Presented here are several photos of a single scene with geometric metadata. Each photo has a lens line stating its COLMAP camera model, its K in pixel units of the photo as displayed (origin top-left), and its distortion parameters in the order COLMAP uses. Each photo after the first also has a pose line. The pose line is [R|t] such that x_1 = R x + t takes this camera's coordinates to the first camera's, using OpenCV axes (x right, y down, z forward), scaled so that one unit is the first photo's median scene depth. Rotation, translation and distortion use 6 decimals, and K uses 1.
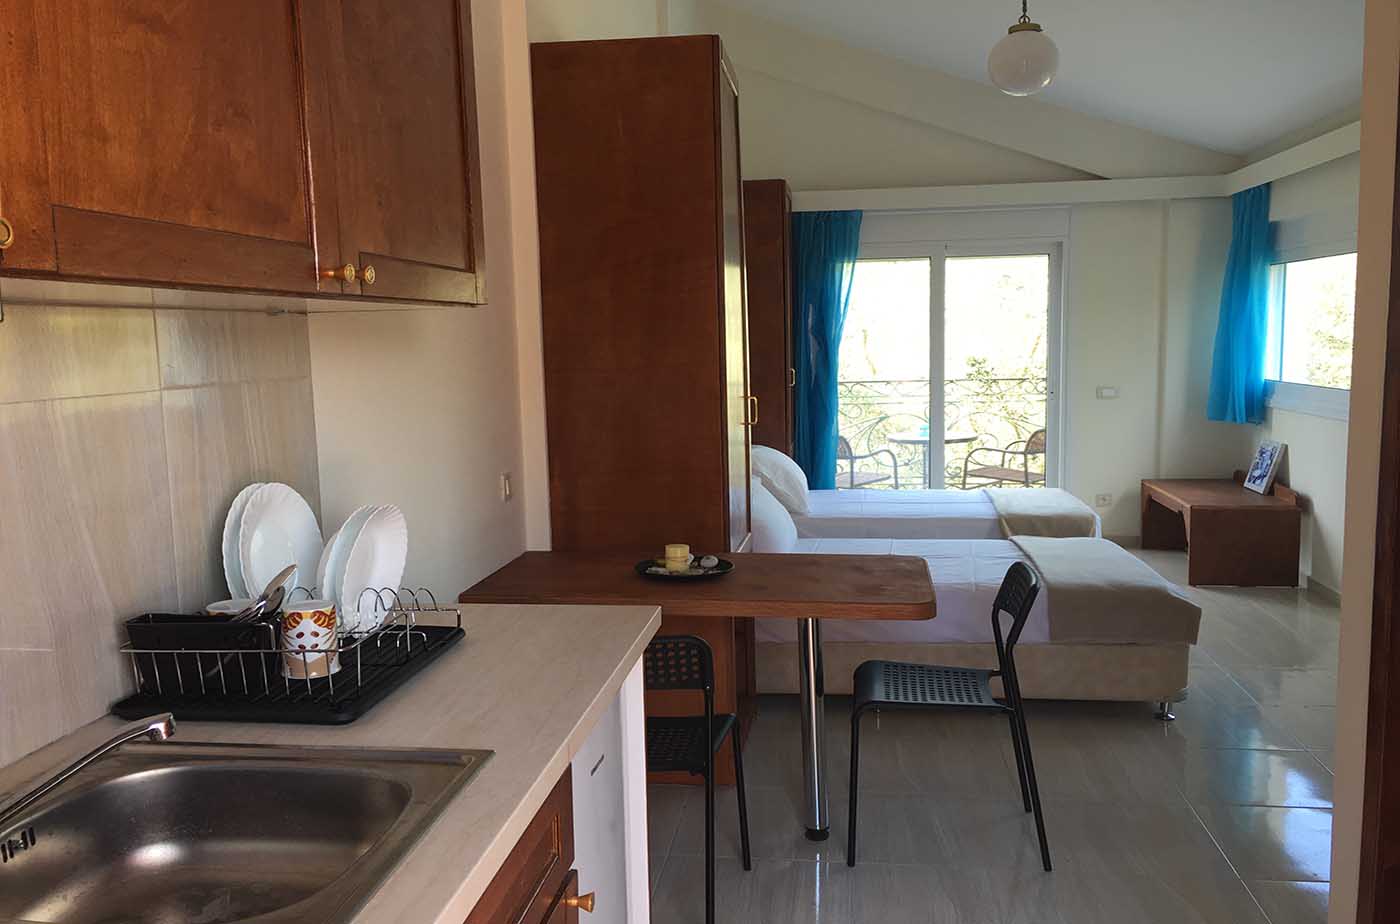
lens RADIAL K [[1201.2, 0, 695.4], [0, 1201.2, 465.5], [0, 0, 1]] dist [0.087894, -0.068319]
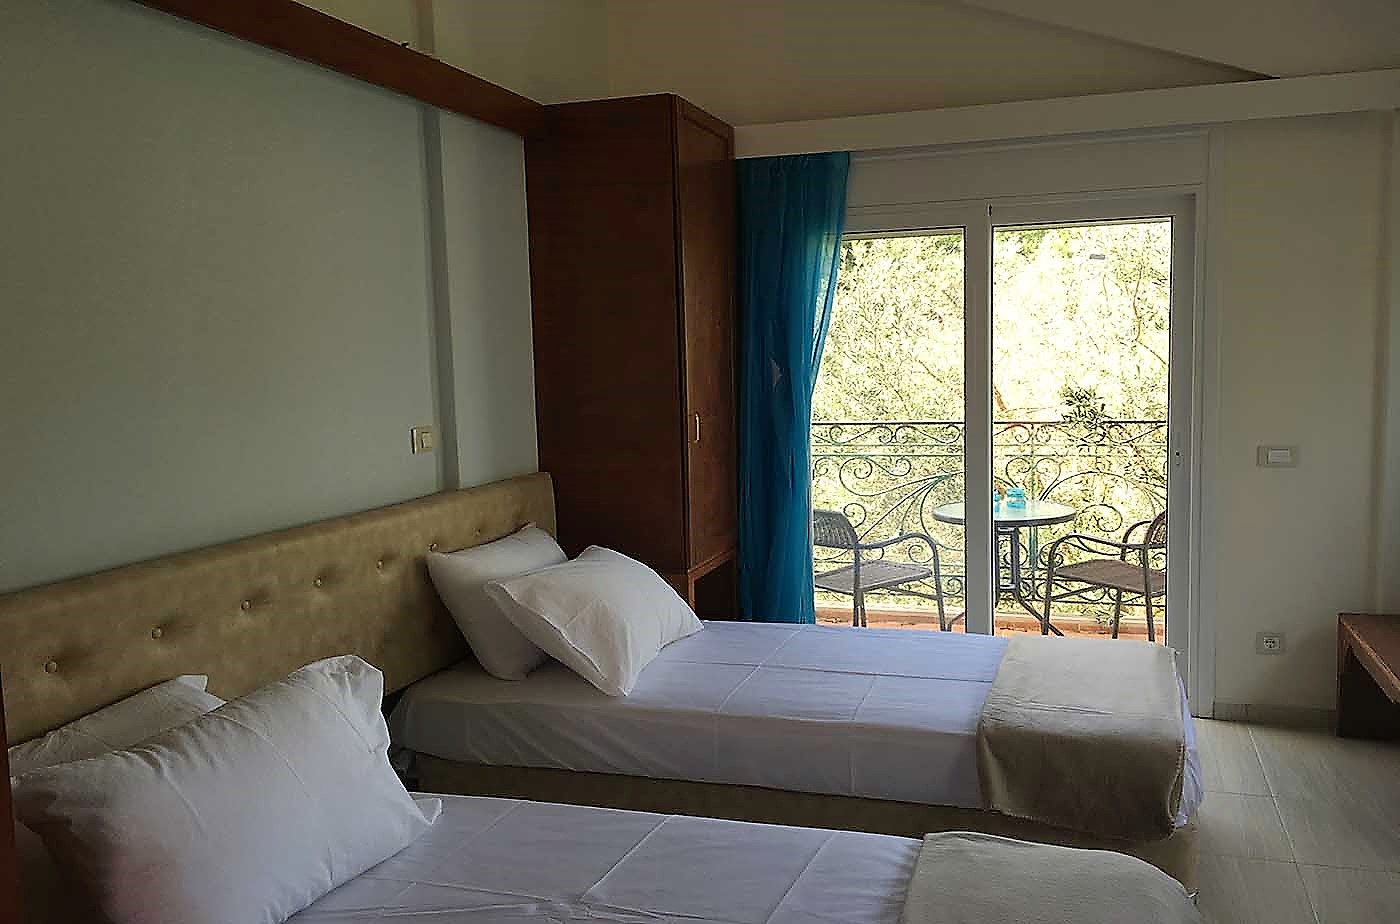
lens RADIAL K [[1201.2, 0, 695.4], [0, 1201.2, 465.5], [0, 0, 1]] dist [0.087894, -0.068319]
pose [[0.982206, 0.015195, -0.187190, 0.176623], [-0.016953, 0.999826, -0.007796, -0.046166], [0.187039, 0.010831, 0.982293, 0.379307]]
